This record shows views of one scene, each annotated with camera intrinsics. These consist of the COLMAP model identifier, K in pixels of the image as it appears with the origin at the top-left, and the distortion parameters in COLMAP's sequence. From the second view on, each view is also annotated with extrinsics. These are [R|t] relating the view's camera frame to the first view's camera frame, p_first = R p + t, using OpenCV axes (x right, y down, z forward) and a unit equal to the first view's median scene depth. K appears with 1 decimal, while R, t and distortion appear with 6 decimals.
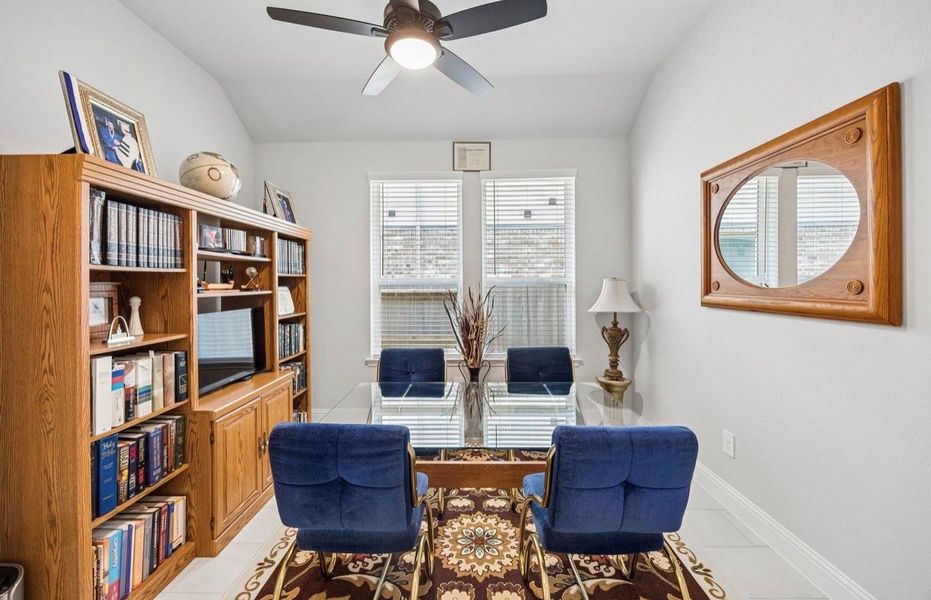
lens RADIAL K [[361.3, 0, 455.6], [0, 361.3, 283.9], [0, 0, 1]] dist [0.000242, -0.000207]
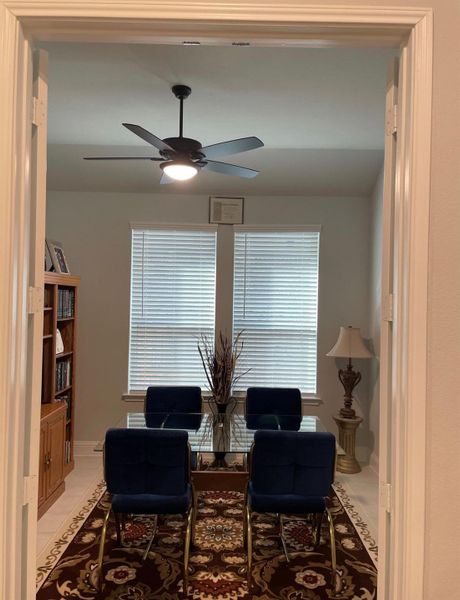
lens RADIAL K [[469.4, 0, 230.2], [0, 469.4, 299.1], [0, 0, 1]] dist [0.024107, -0.004166]
pose [[0.998770, 0.029549, 0.039805, 0.009918], [-0.029330, 0.999551, -0.006053, -0.099146], [-0.039966, 0.004878, 0.999189, -0.534854]]
